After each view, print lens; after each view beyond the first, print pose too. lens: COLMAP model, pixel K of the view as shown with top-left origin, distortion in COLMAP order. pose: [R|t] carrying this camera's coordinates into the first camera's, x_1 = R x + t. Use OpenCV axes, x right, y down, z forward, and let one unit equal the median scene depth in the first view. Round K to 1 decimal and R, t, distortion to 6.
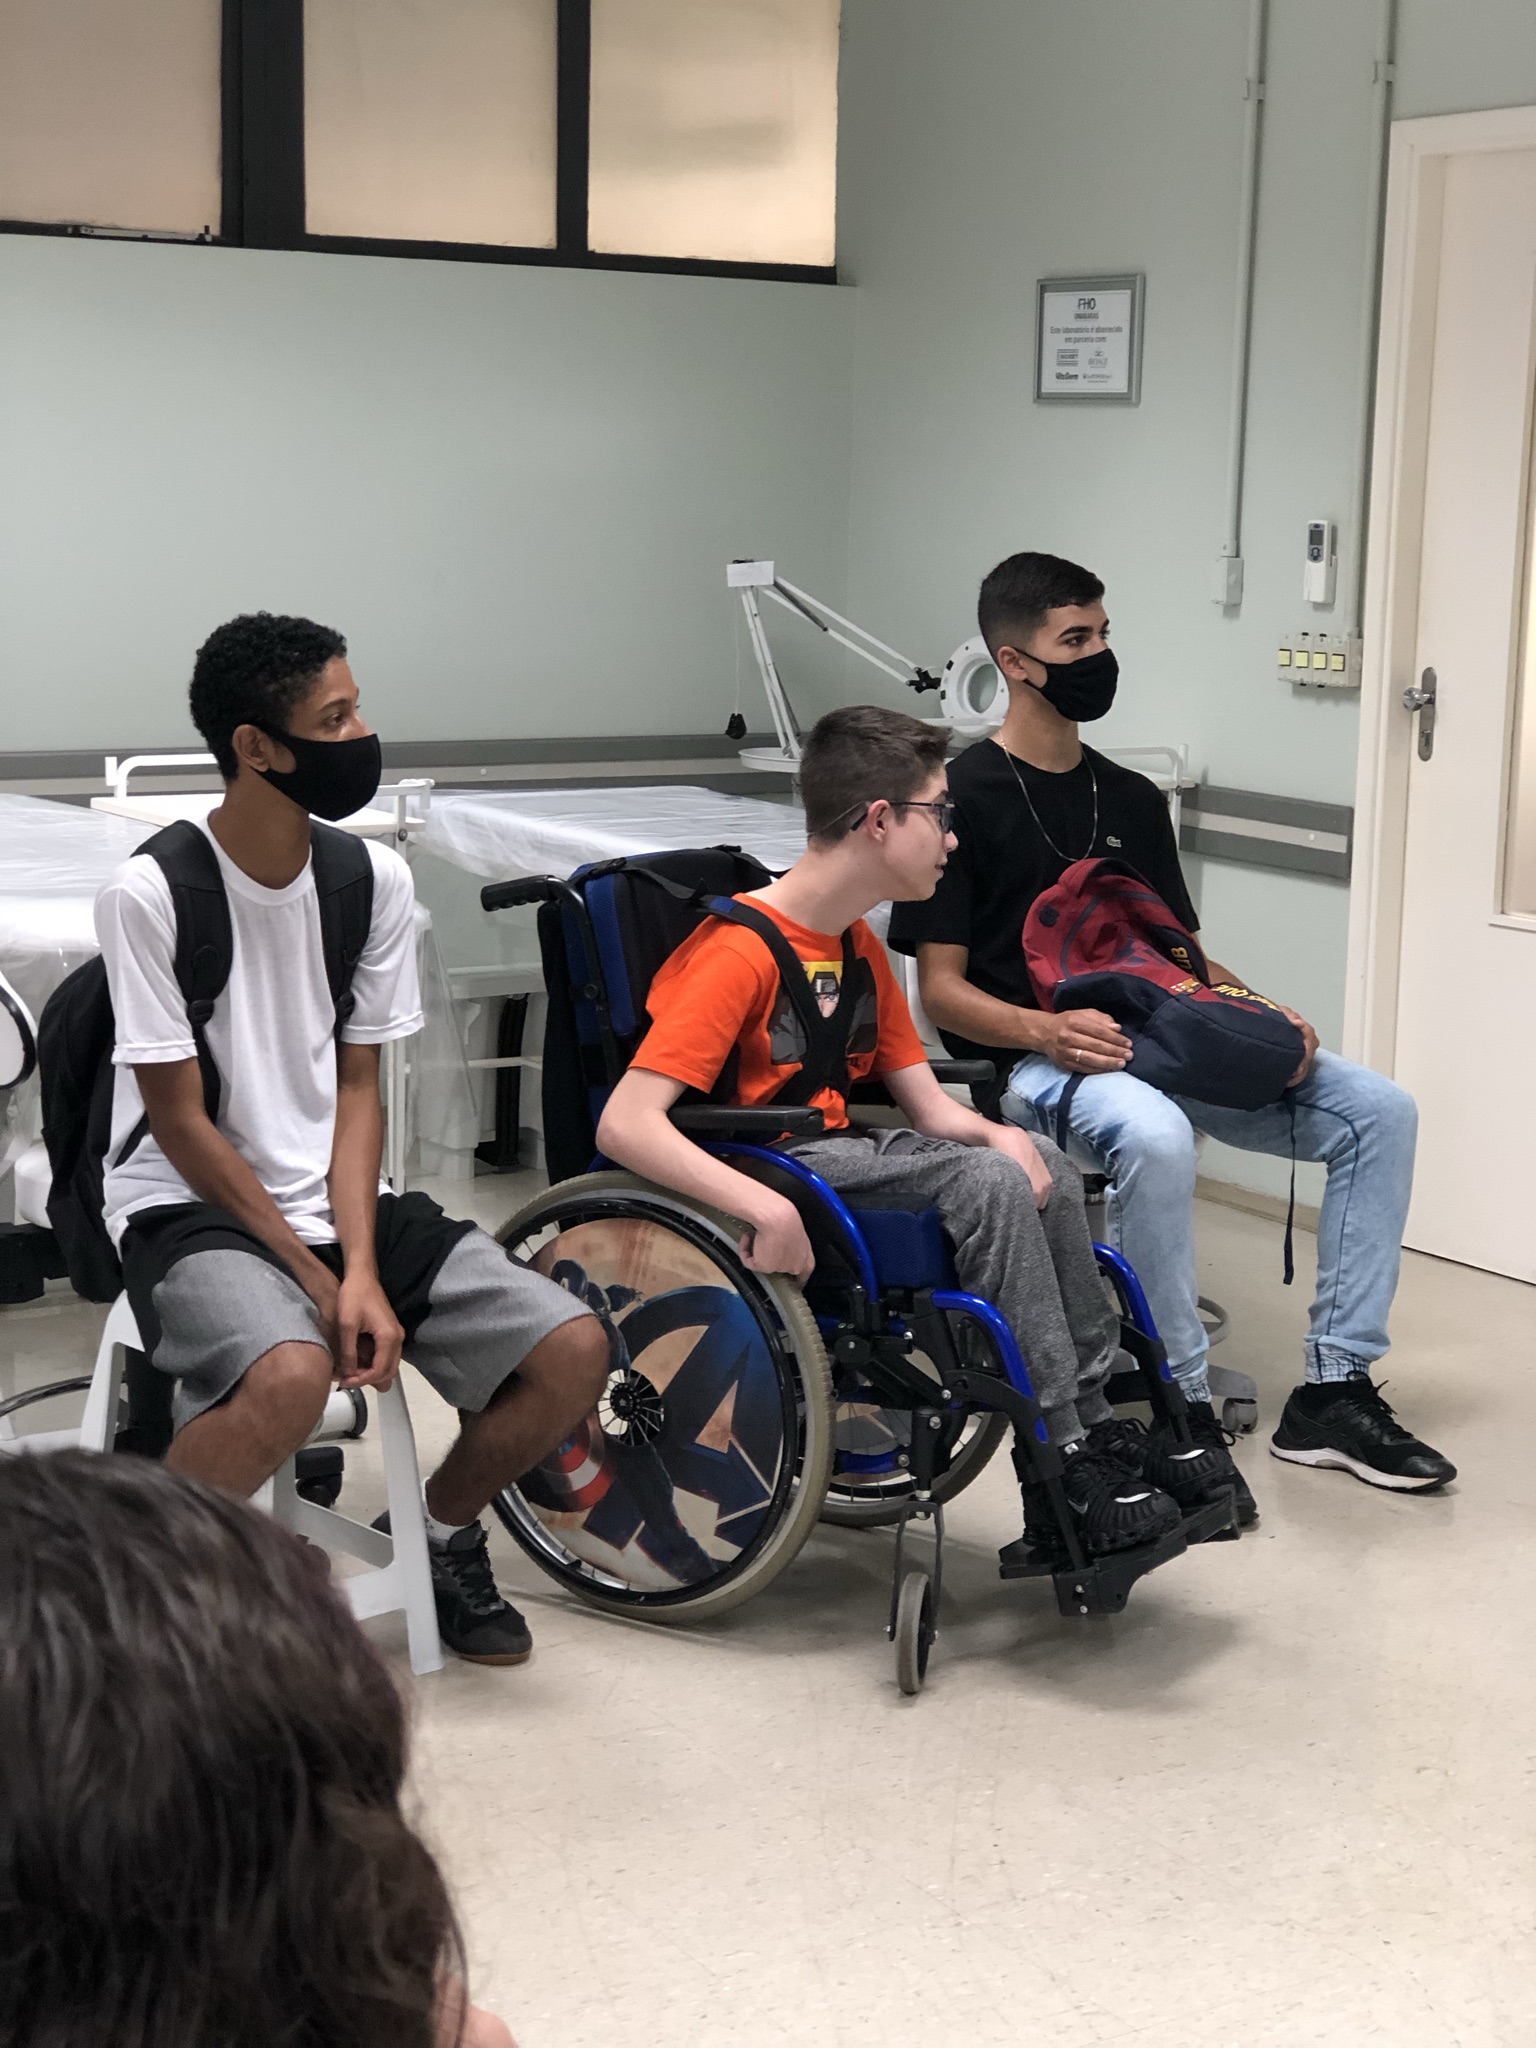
lens RADIAL K [[3440.8, 0, 768.0], [0, 3440.8, 1024.0], [0, 0, 1]] dist [-0.171482, 1.569675]
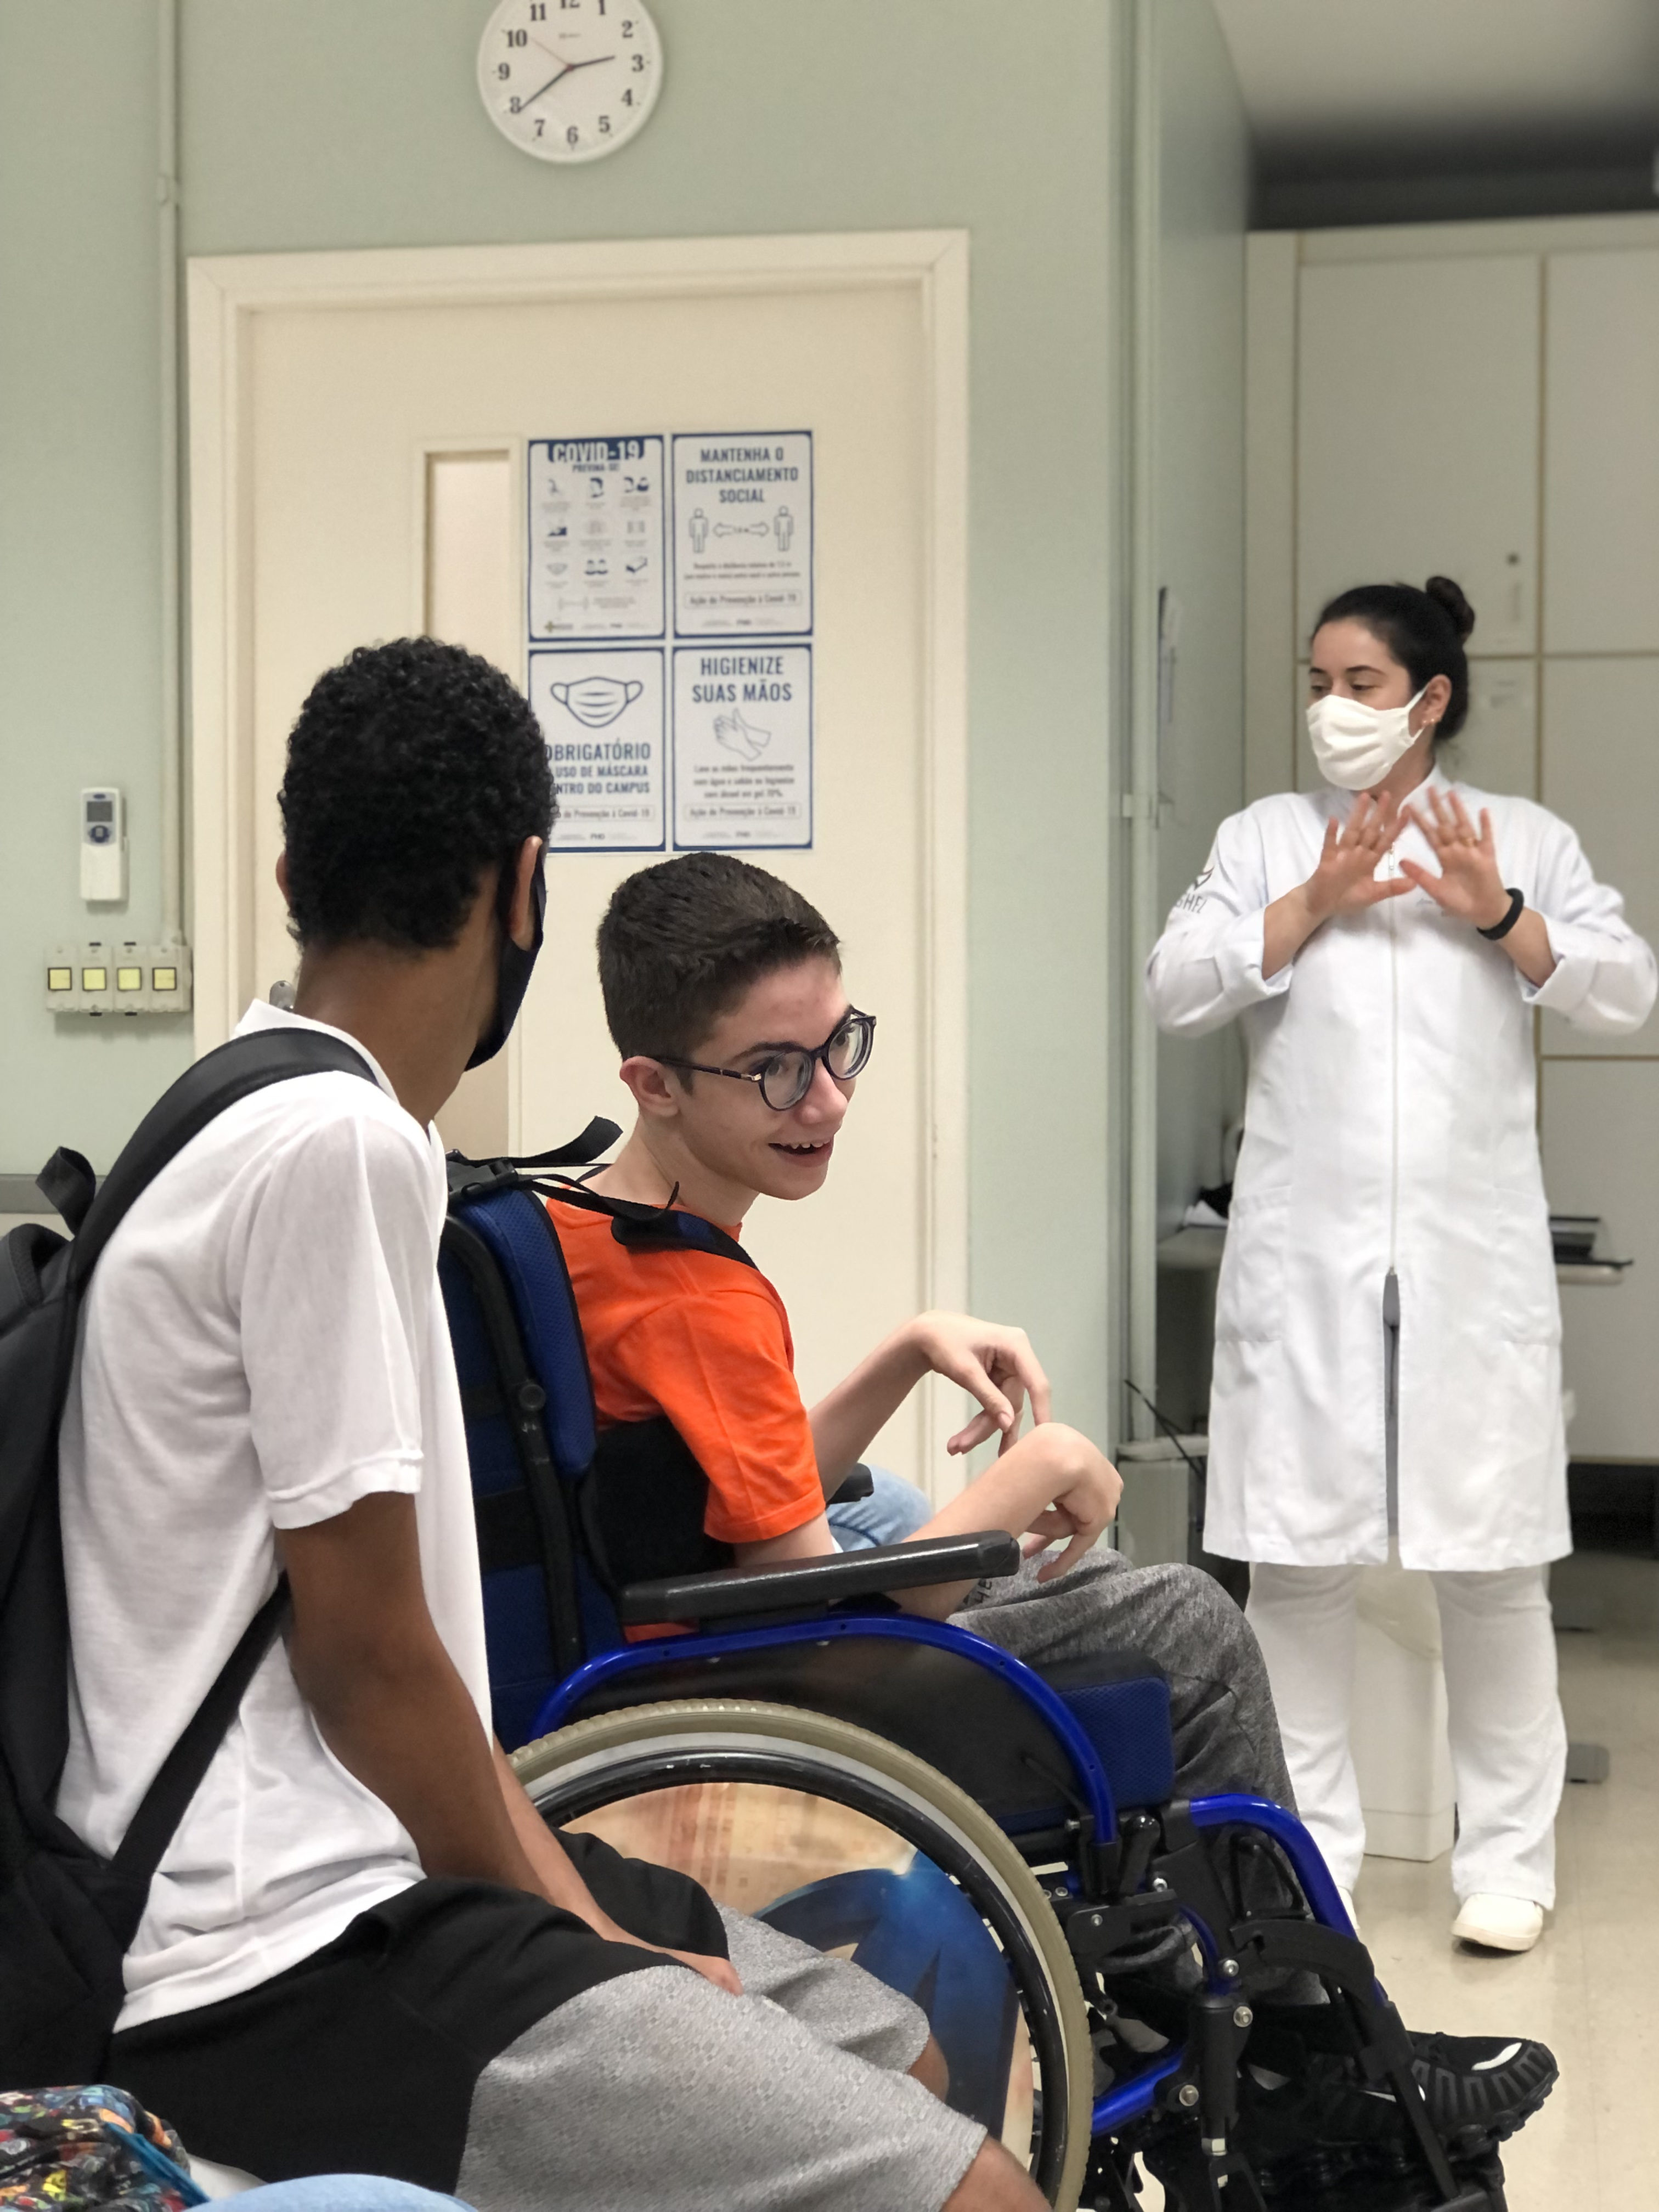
lens RADIAL K [[3631.4, 0, 834.7], [0, 3631.4, 1139.5], [0, 0, 1]] dist [-0.167414, 1.263557]
pose [[0.691495, -0.049179, 0.720705, -0.323031], [0.135907, 0.988721, -0.062931, -0.004735], [-0.709481, 0.141465, 0.690379, 0.418945]]
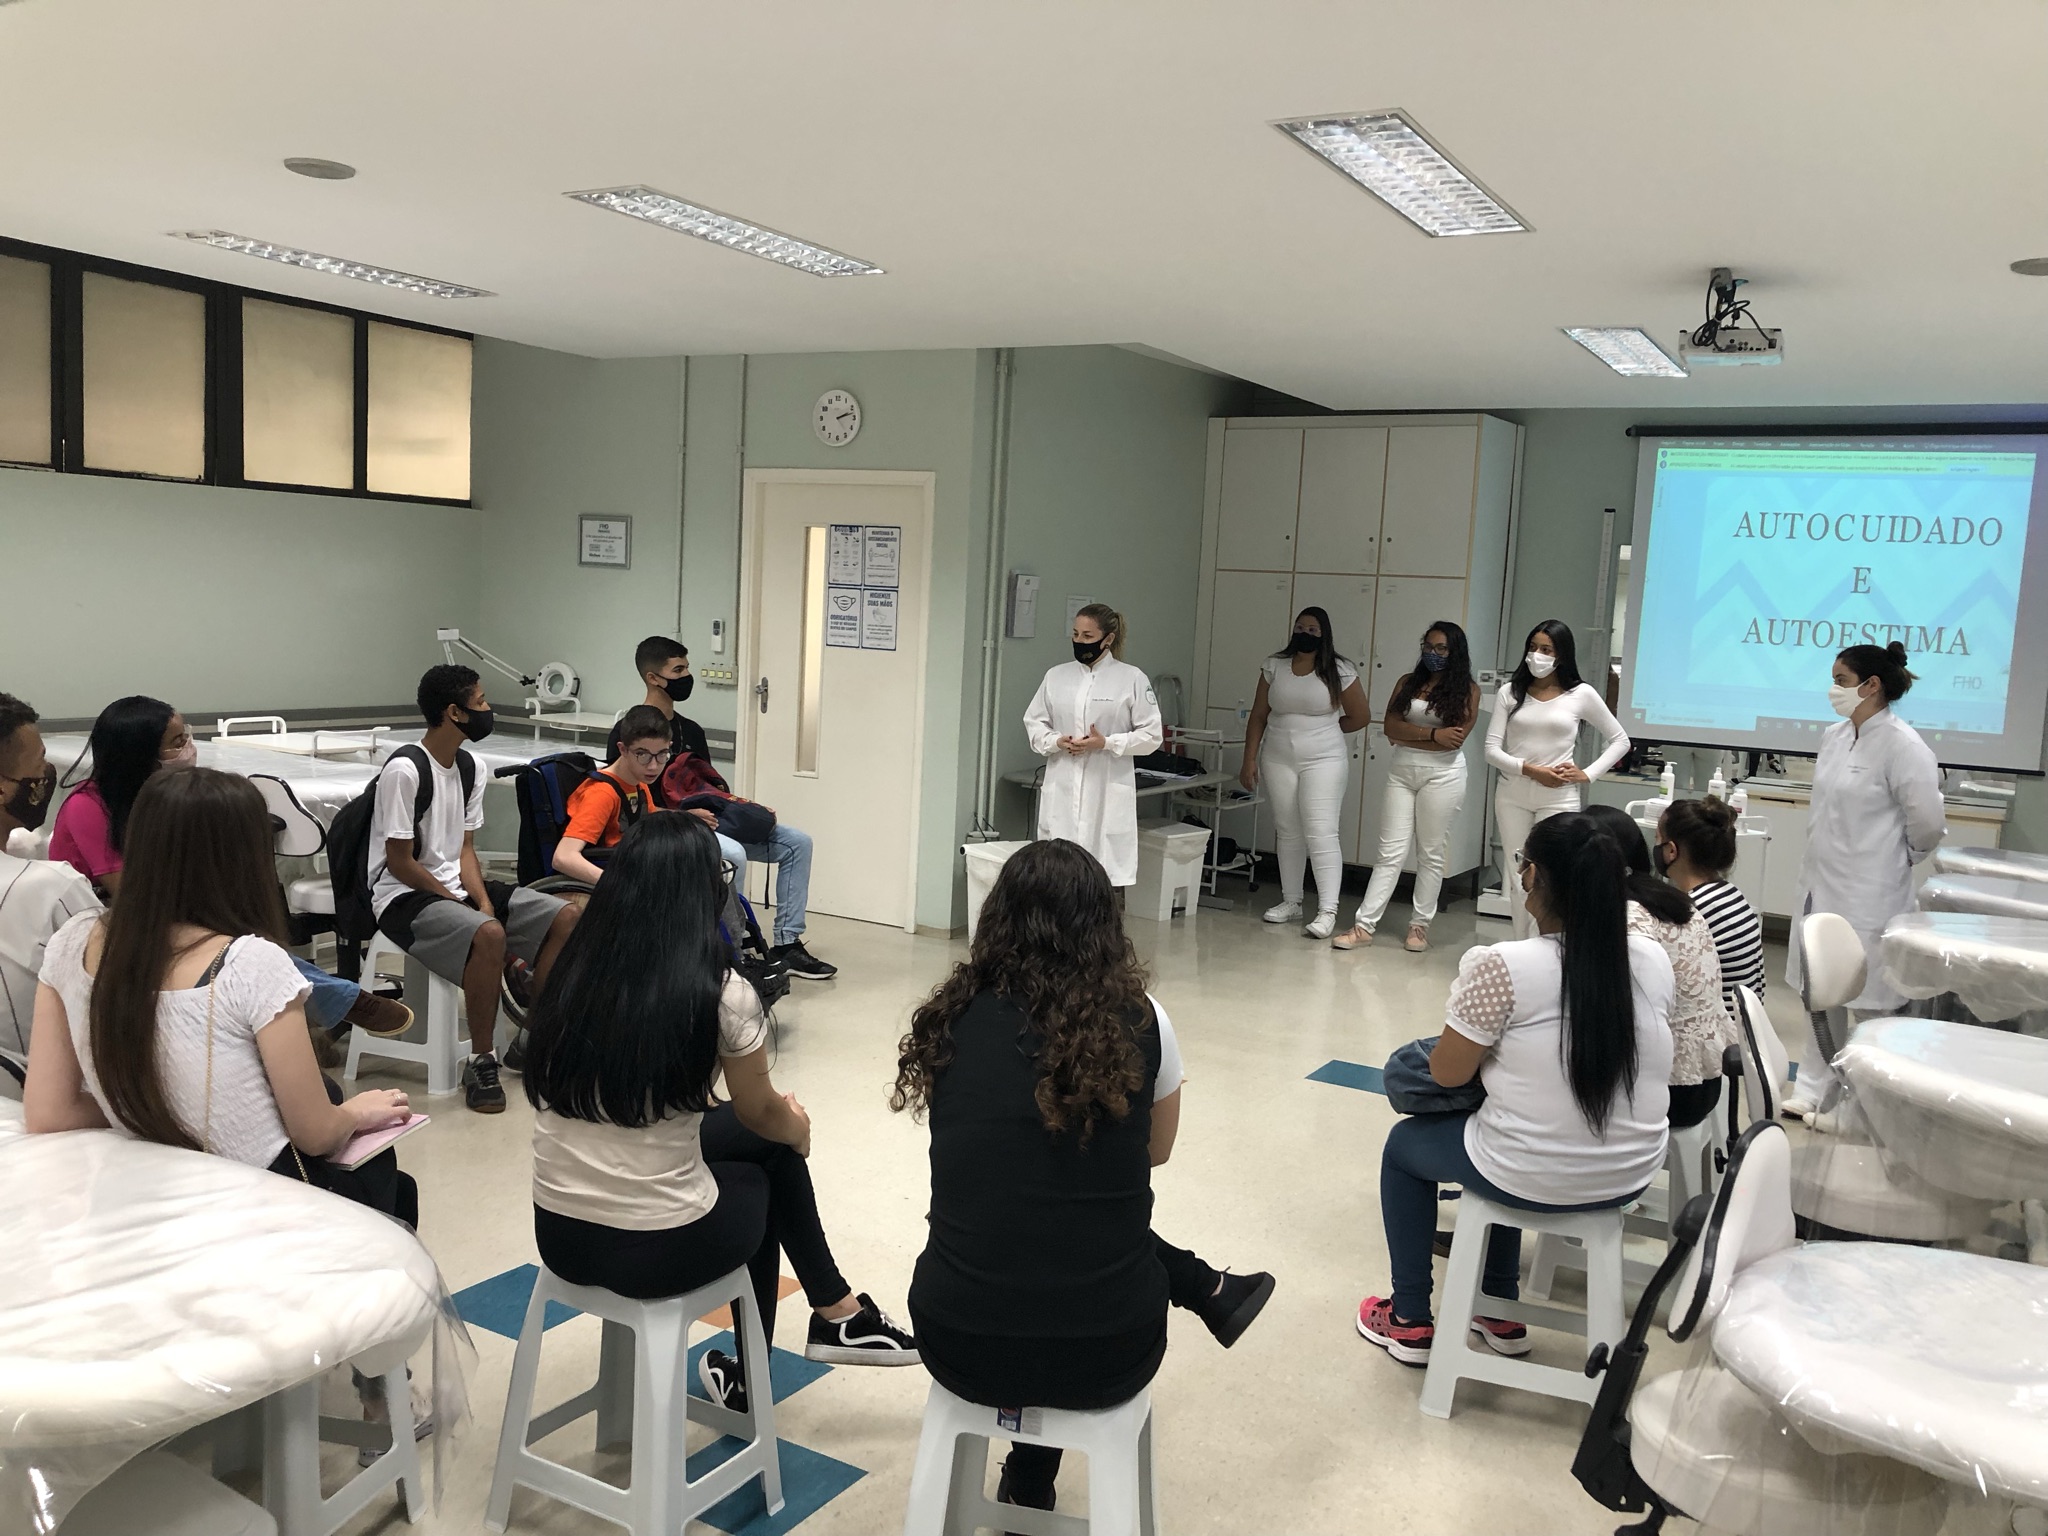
lens RADIAL K [[1646.9, 0, 1039.4], [0, 1646.9, 775.0], [0, 0, 1]] dist [0.088770, -0.139583]
pose [[0.889137, -0.029233, 0.456706, -0.215095], [0.045091, 0.998698, -0.023861, 0.009889], [-0.455414, 0.041809, 0.889298, -0.221466]]
